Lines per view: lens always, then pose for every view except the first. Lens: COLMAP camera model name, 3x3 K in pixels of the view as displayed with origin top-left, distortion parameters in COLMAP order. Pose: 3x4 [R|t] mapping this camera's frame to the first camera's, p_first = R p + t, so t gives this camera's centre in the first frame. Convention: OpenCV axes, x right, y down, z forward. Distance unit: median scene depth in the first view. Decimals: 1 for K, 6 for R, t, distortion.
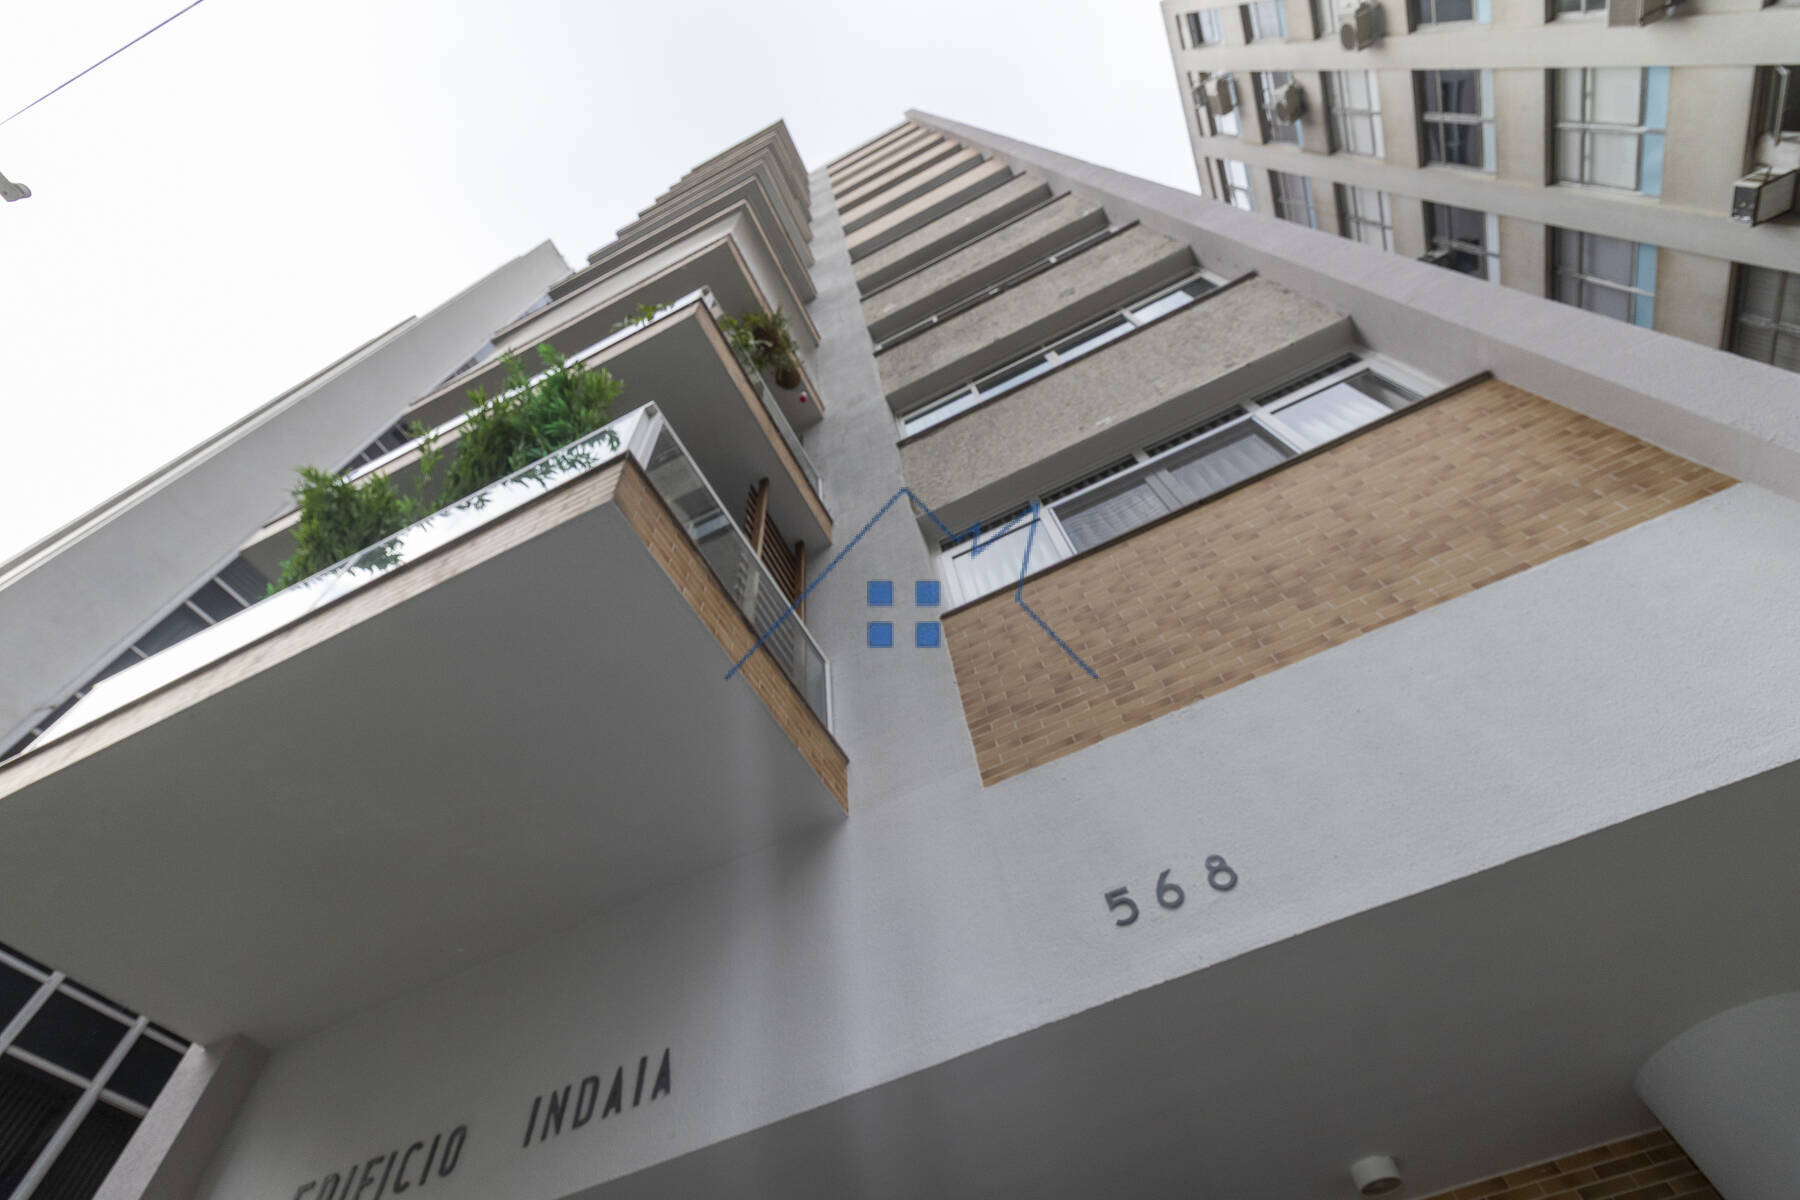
lens RADIAL K [[829.2, 0, 900.0], [0, 829.2, 600.0], [0, 0, 1]] dist [0.003079, 0.000765]
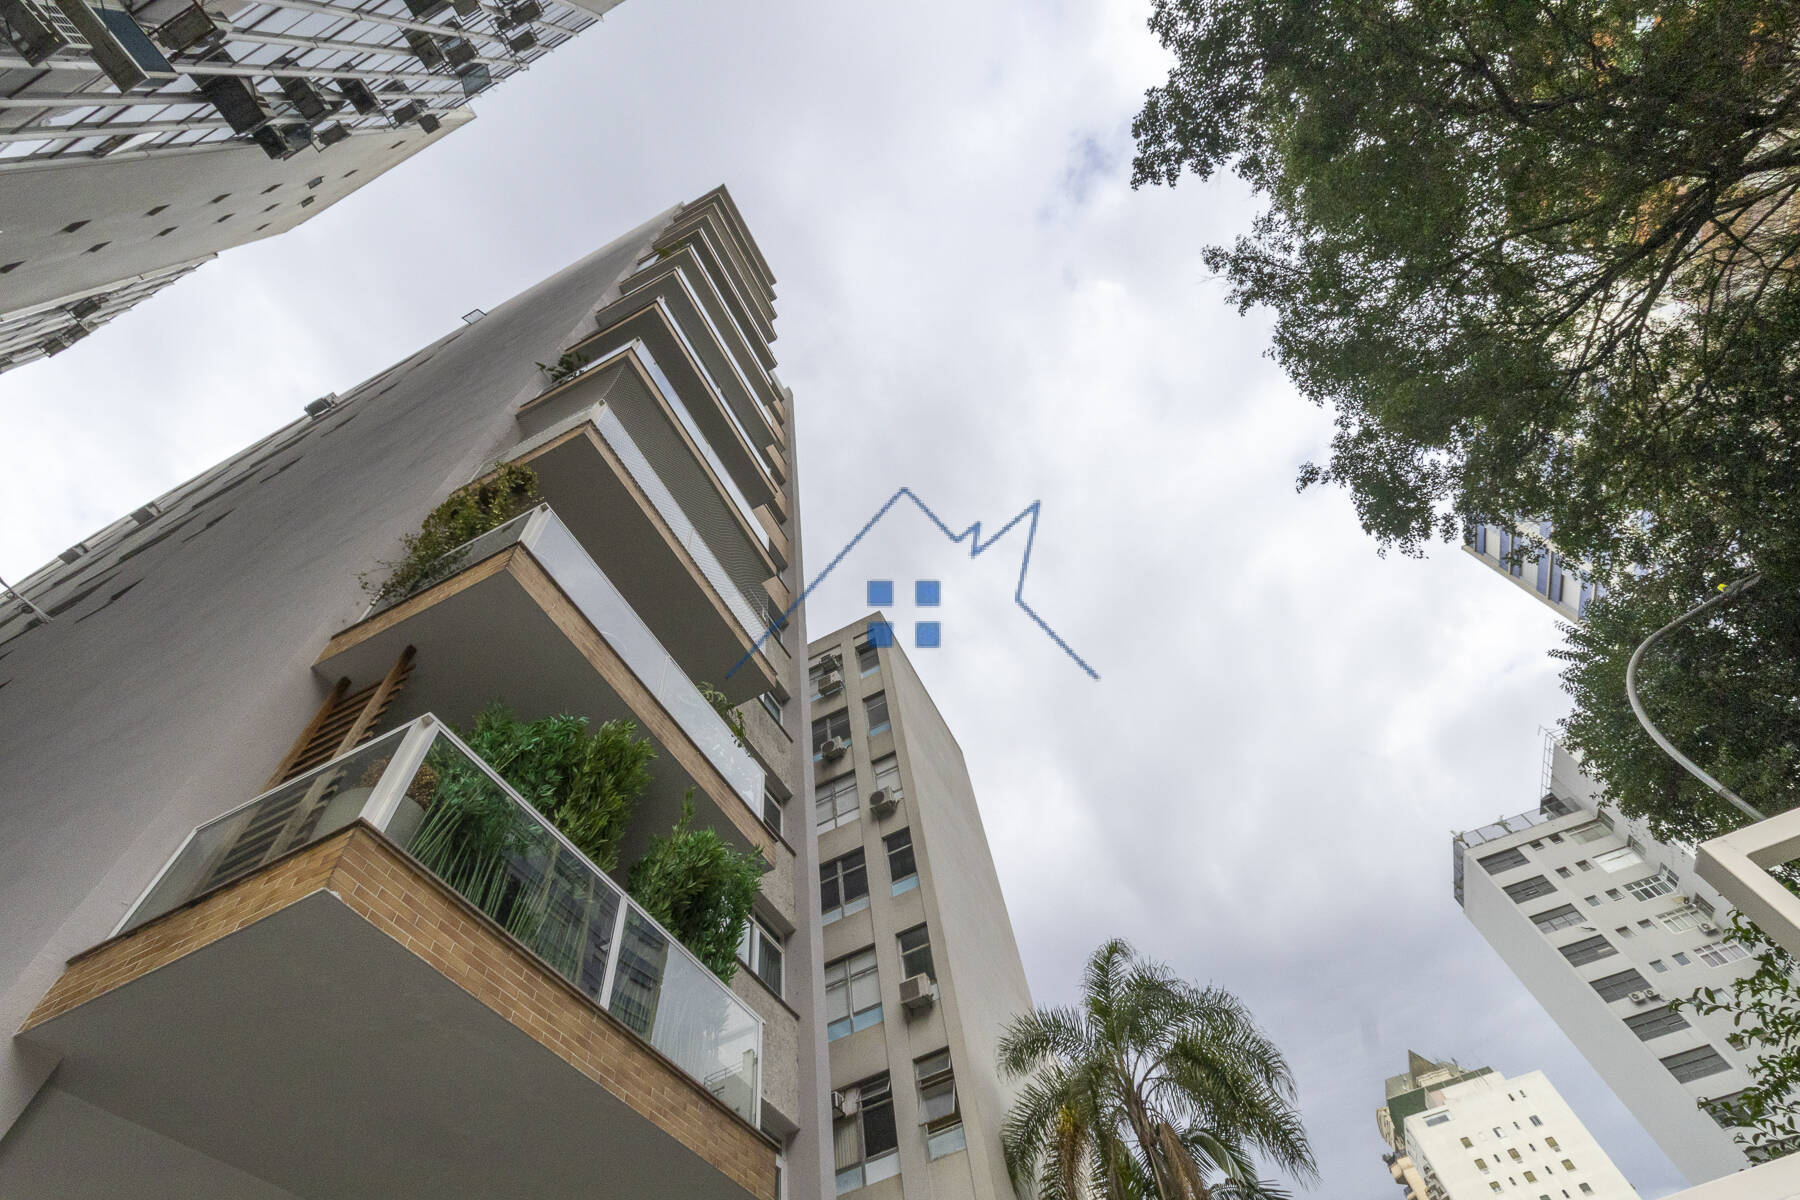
lens RADIAL K [[823.8, 0, 900.0], [0, 823.8, 600.0], [0, 0, 1]] dist [0.008060, 0.000264]
pose [[0.020134, 0.899772, 0.435895, -1.991413], [-0.772502, 0.290772, -0.564529, 0.256021], [-0.634693, -0.325363, 0.700930, -0.000193]]
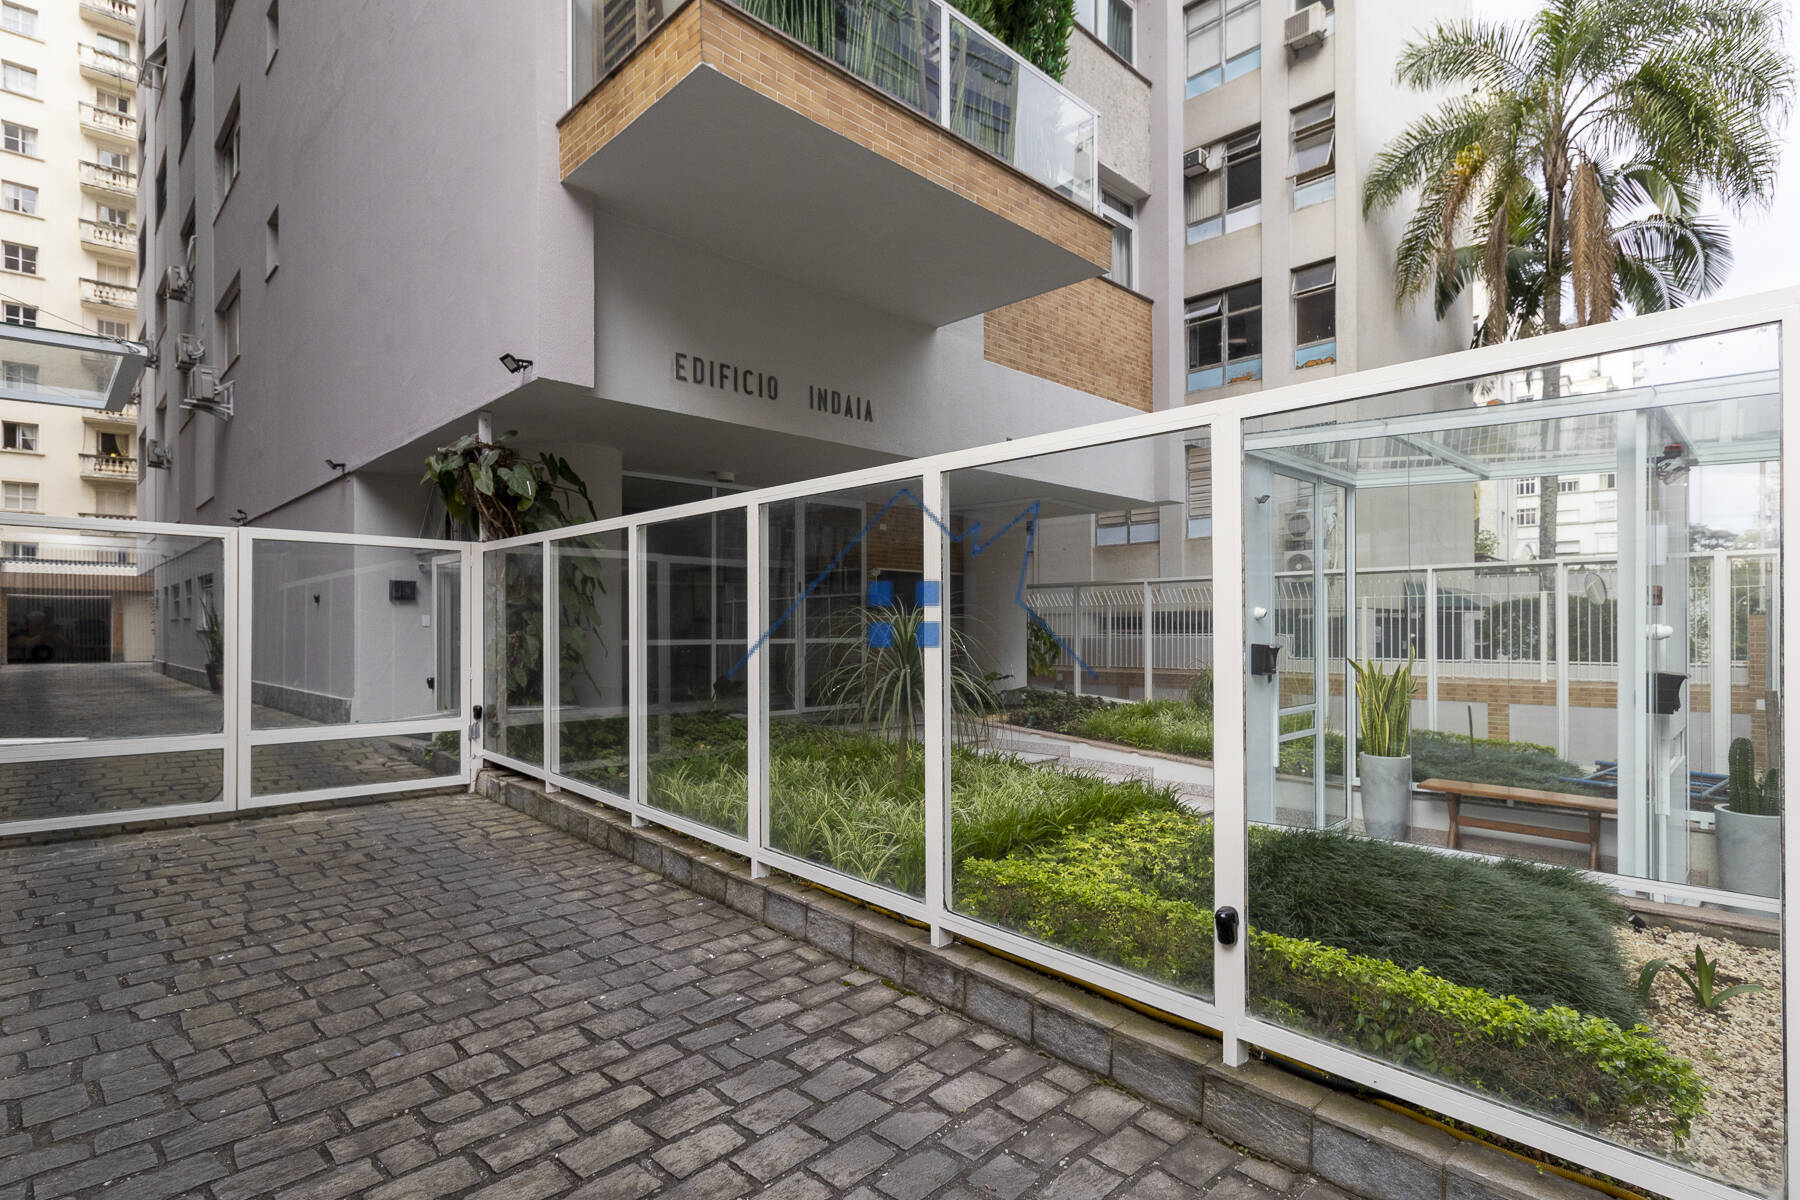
lens RADIAL K [[891.3, 0, 918.7], [0, 891.3, 625.7], [0, 0, 1]] dist [0.001223, 0.000894]
pose [[0.336485, 0.103533, 0.935980, -2.273371], [-0.812549, 0.534295, 0.233010, 0.210010], [-0.475965, -0.838934, 0.263908, -0.145972]]
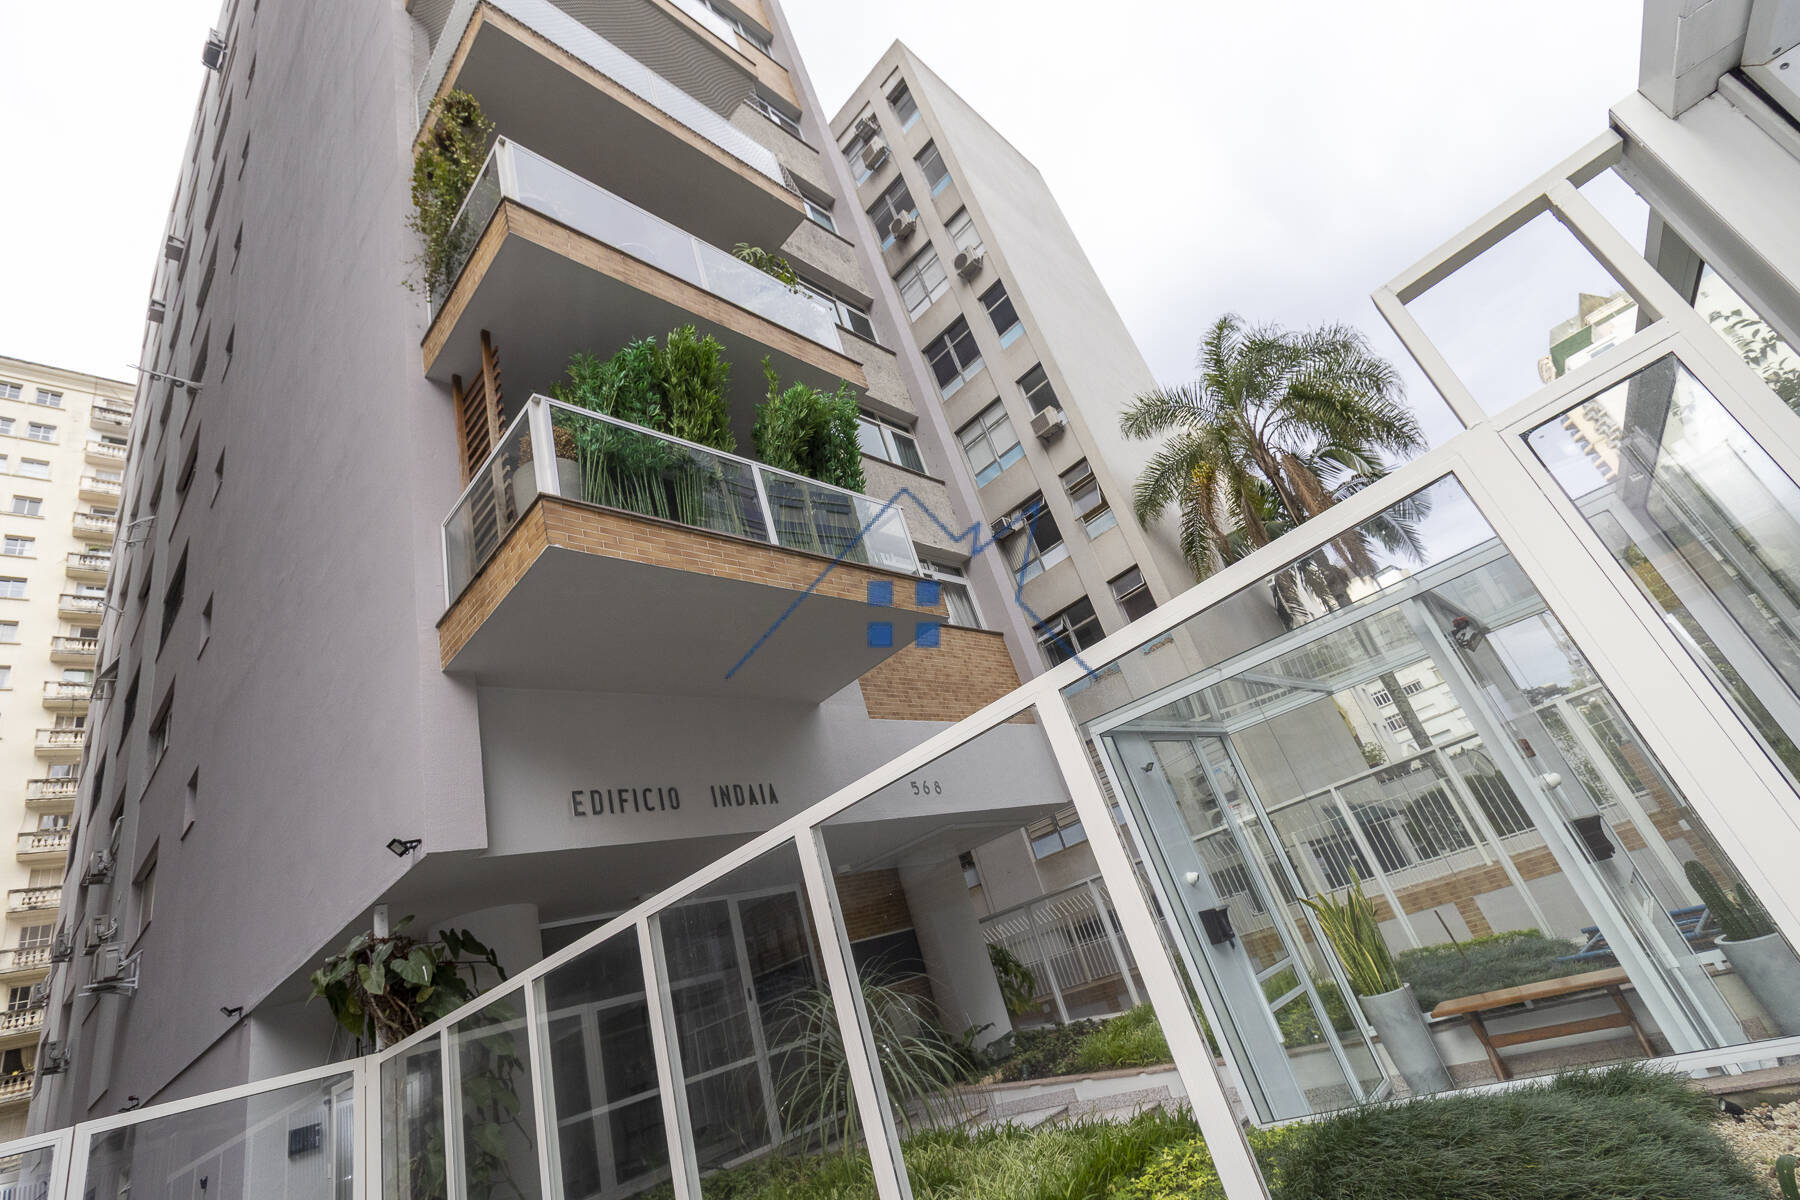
lens RADIAL K [[821.7, 0, 904.3], [0, 821.7, 594.6], [0, 0, 1]] dist [0.001615, 0.000623]
pose [[0.351347, 0.414962, 0.839263, -2.180071], [-0.629516, 0.768234, -0.116304, 0.177111], [-0.693012, -0.487466, 0.531142, -0.172567]]
